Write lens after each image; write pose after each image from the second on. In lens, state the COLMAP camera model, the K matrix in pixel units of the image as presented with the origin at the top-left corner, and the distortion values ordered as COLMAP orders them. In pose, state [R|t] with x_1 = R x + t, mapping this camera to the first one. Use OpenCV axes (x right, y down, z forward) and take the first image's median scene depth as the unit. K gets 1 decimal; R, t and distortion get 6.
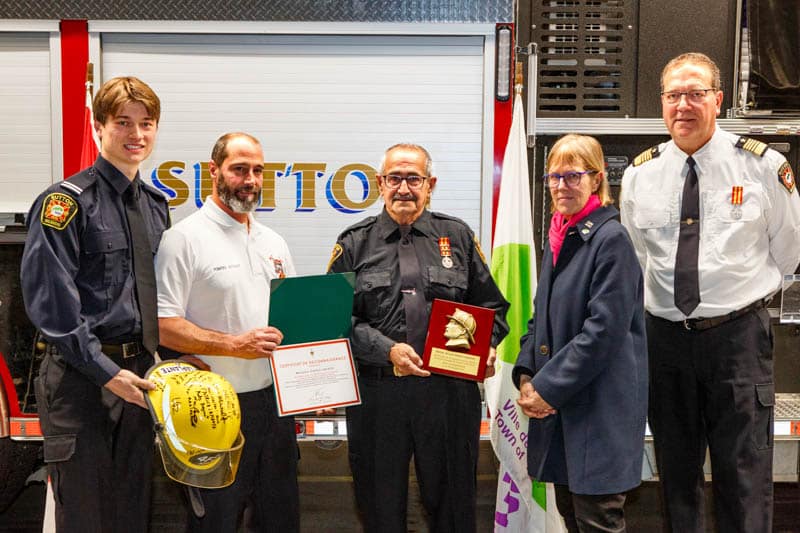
lens RADIAL K [[1195.0, 0, 449.6], [0, 1195.0, 292.3], [0, 0, 1]] dist [0.042775, 0.000000]
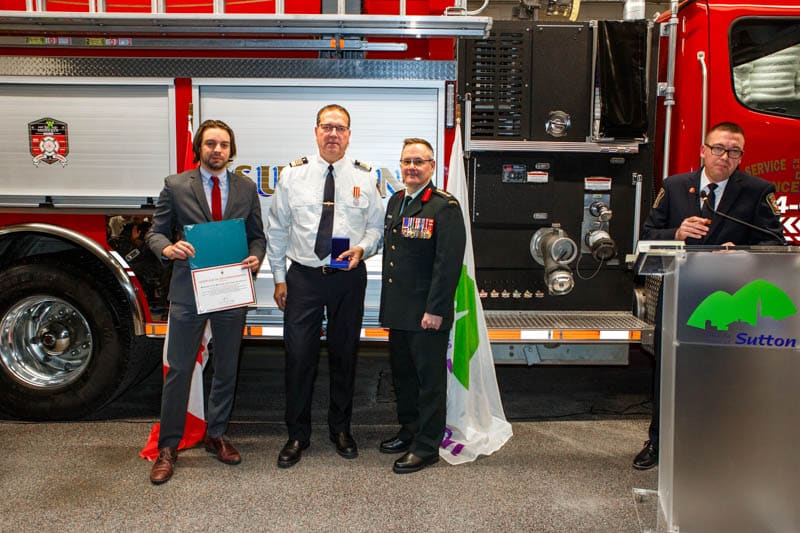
lens RADIAL K [[544.8, 0, 394.2], [0, 544.8, 244.2], [0, 0, 1]] dist [-0.042894, 0.016387]
pose [[0.999886, 0.005980, 0.013888, -0.039141], [-0.006333, 0.999656, 0.025470, -0.023676], [-0.013731, -0.025555, 0.999579, 0.269686]]
